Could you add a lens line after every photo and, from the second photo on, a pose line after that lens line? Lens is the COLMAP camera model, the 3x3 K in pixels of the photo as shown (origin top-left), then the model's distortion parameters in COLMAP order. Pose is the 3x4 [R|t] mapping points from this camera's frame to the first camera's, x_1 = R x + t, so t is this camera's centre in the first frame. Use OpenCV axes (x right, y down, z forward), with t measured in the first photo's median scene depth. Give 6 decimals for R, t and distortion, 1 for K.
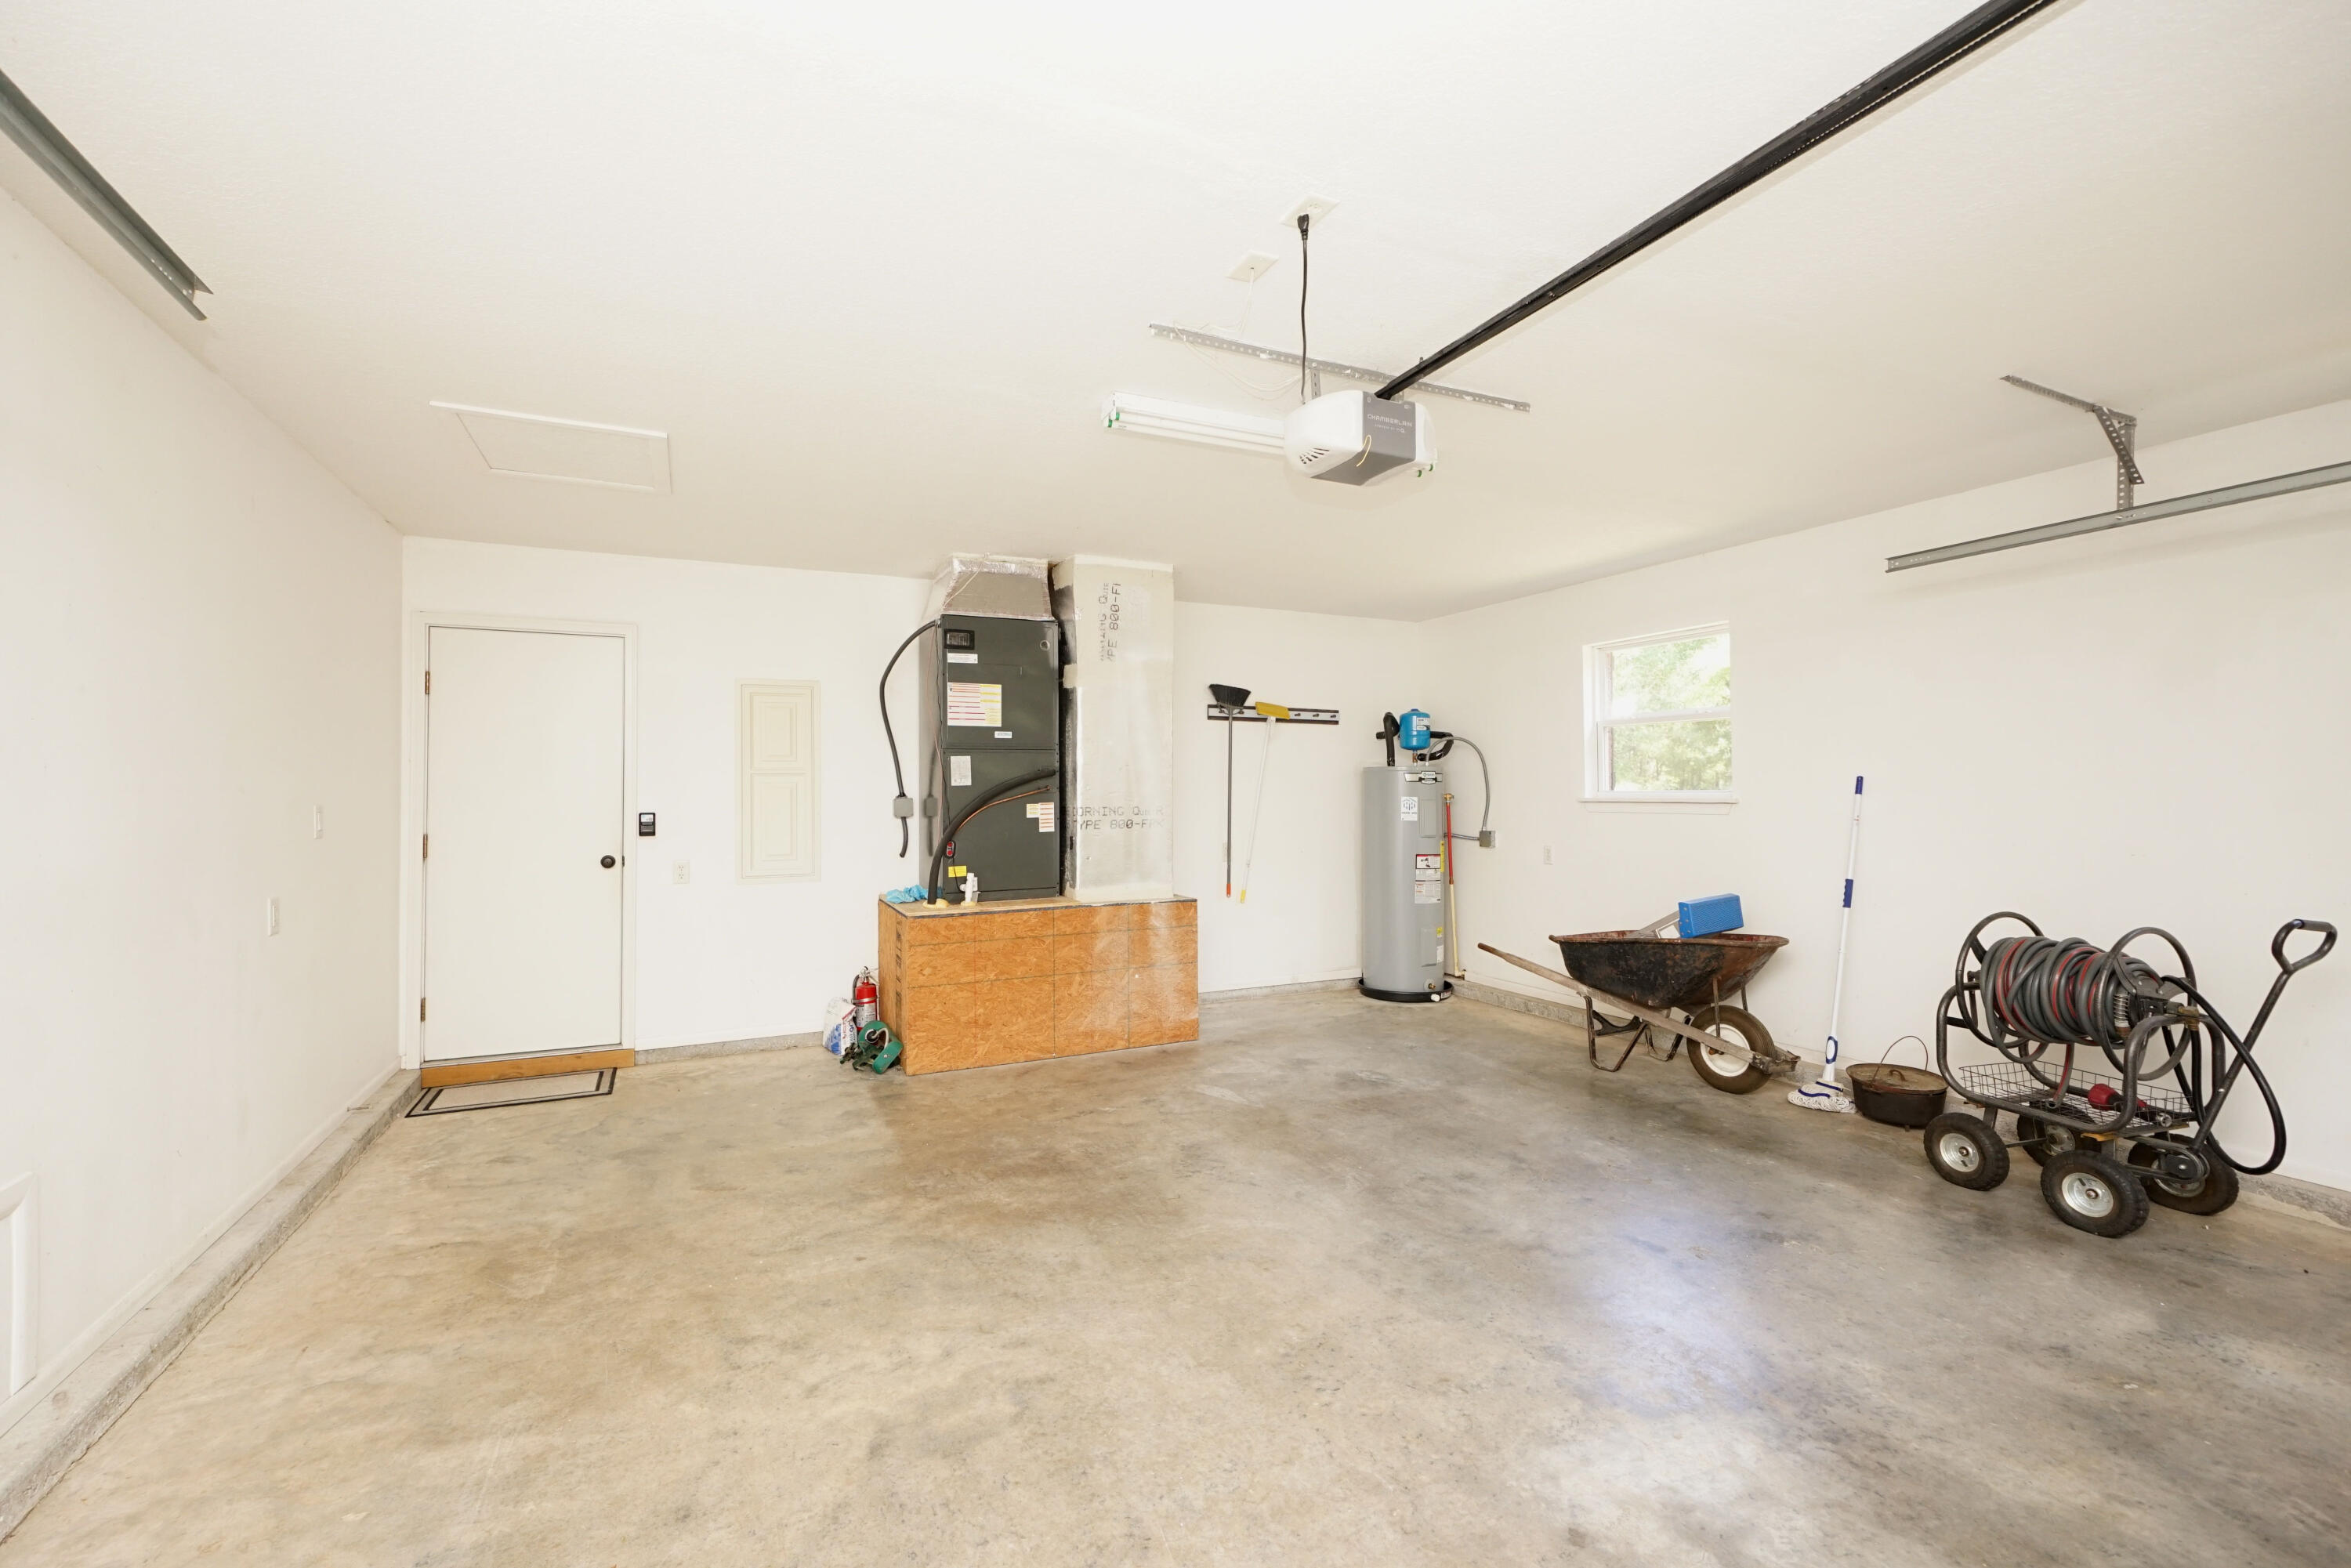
lens RADIAL K [[982.0, 0, 1145.2], [0, 982.0, 776.2], [0, 0, 1]] dist [-0.011365, 0.003702]
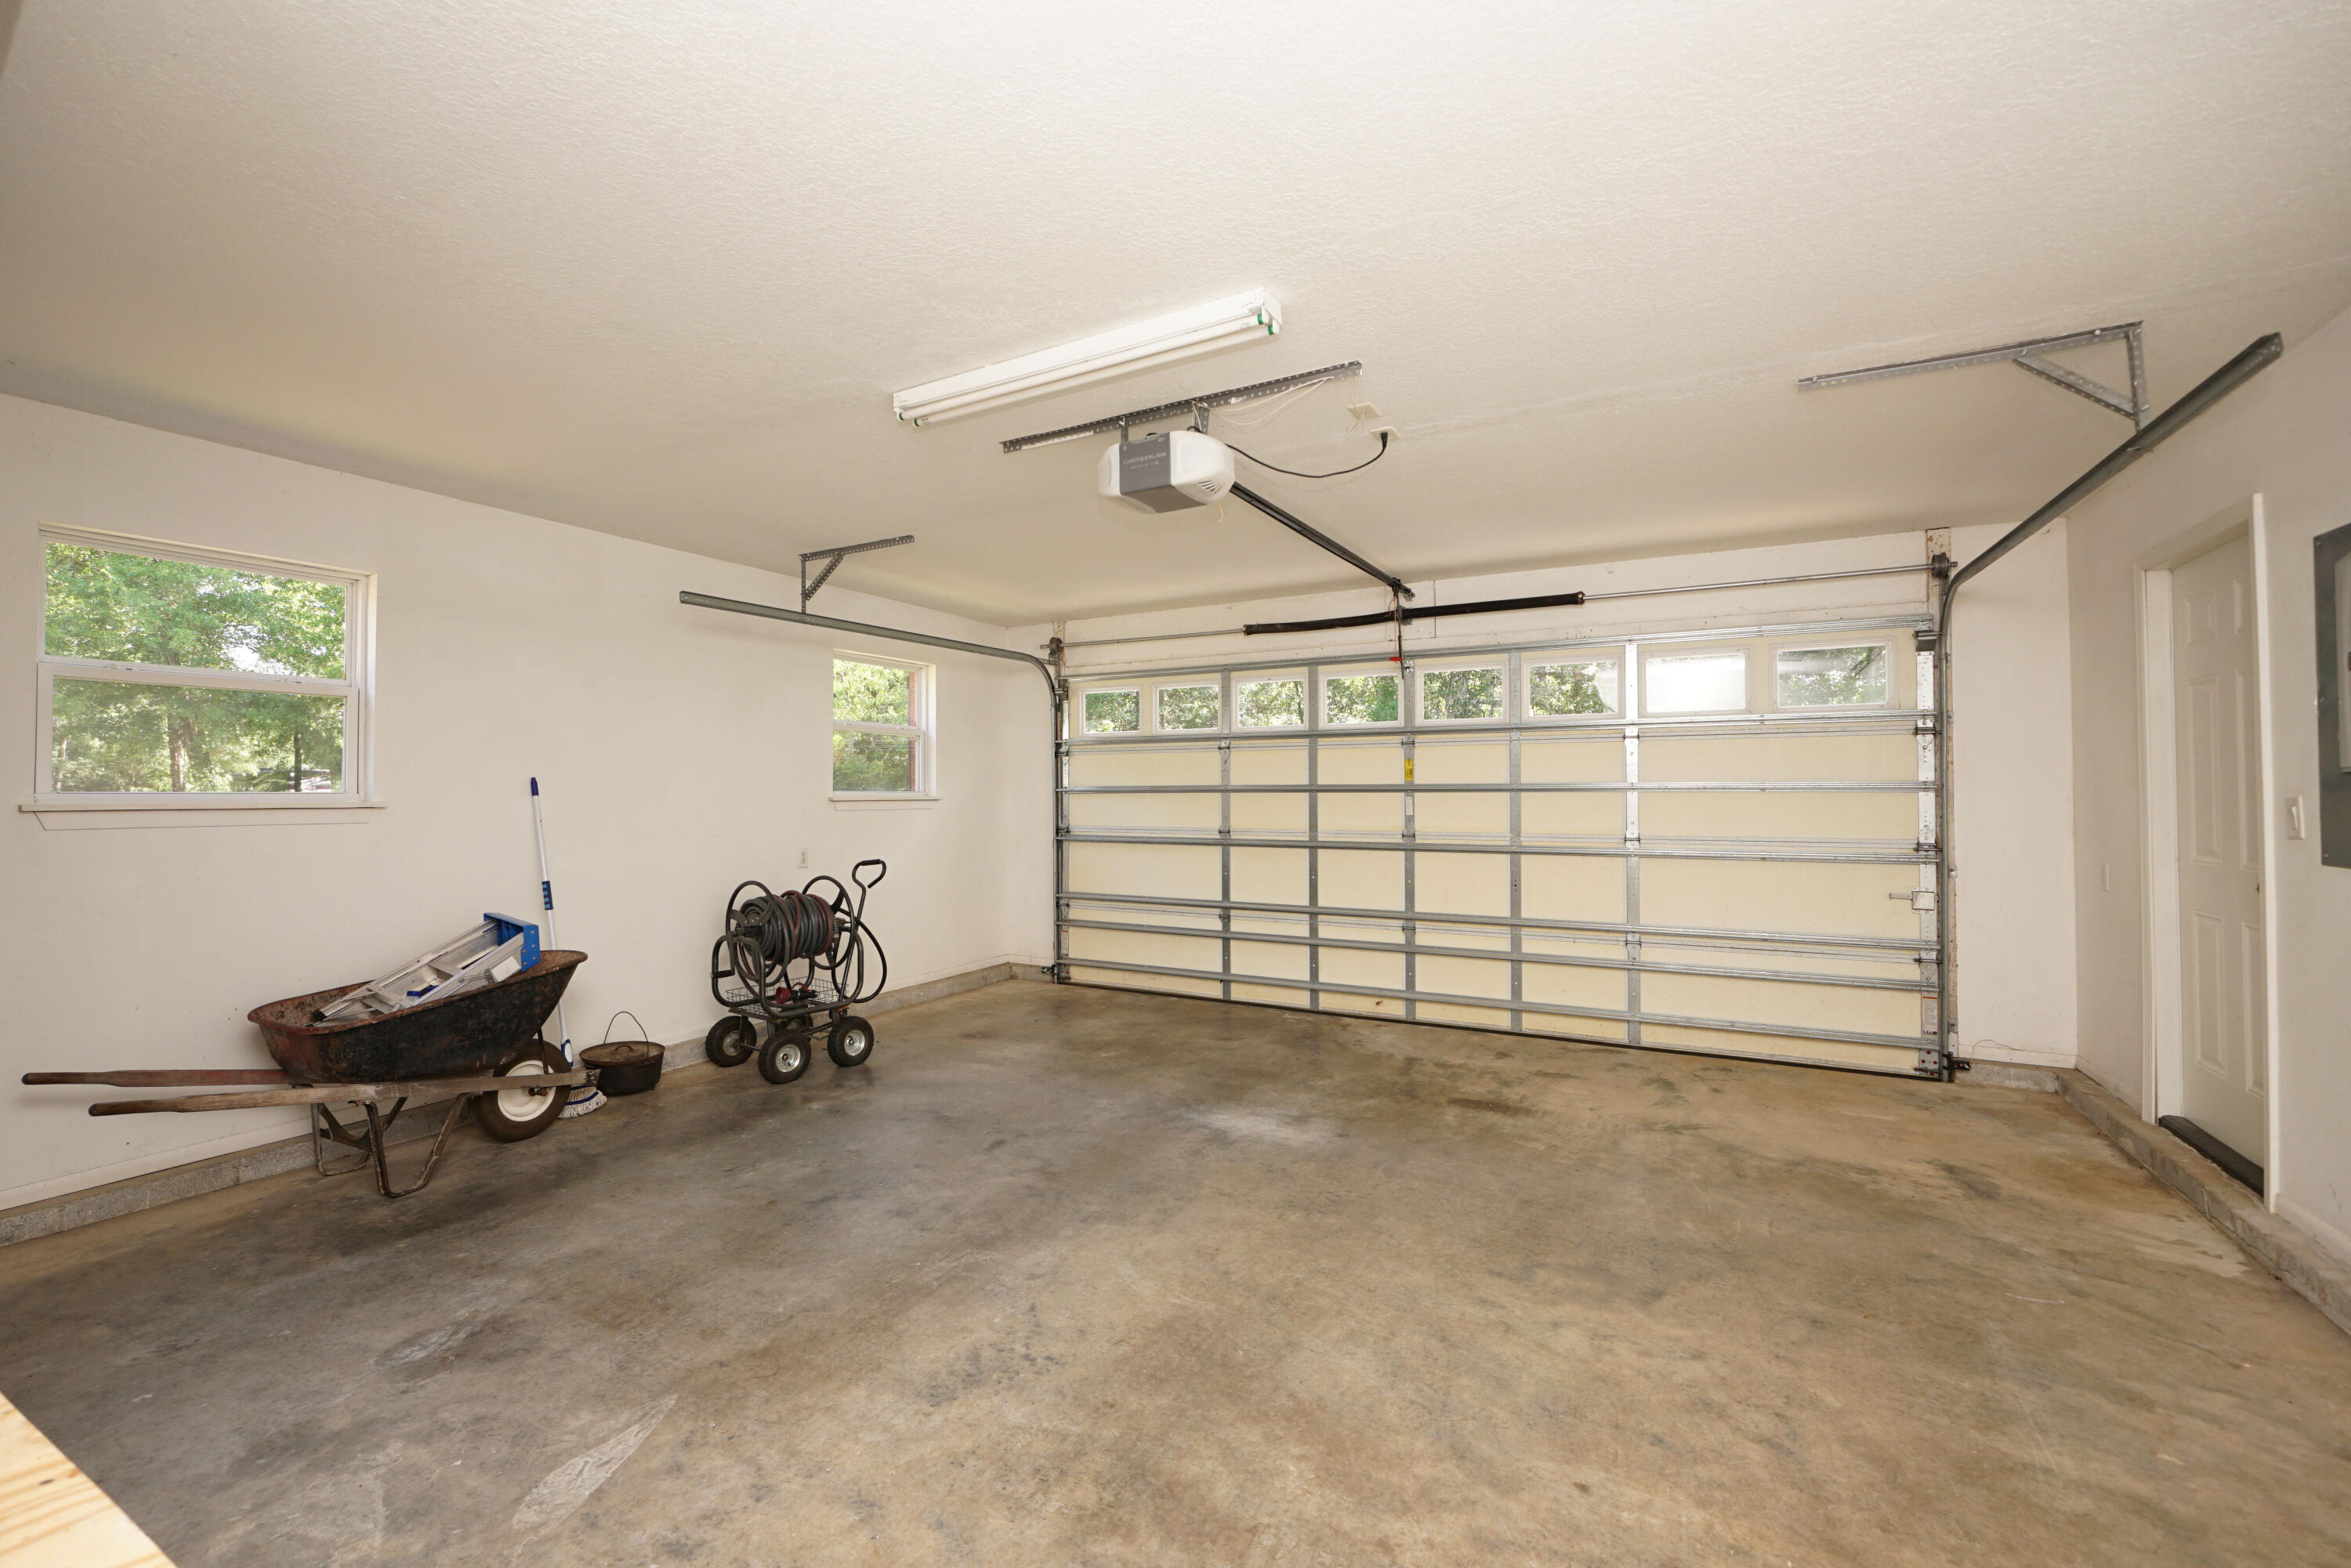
lens RADIAL K [[982.0, 0, 1145.2], [0, 982.0, 776.2], [0, 0, 1]] dist [-0.011365, 0.003702]
pose [[-0.588946, 0.019021, 0.807949, -0.578619], [-0.010286, 0.999466, -0.031027, 0.032022], [-0.808107, -0.026584, -0.588435, 1.439950]]
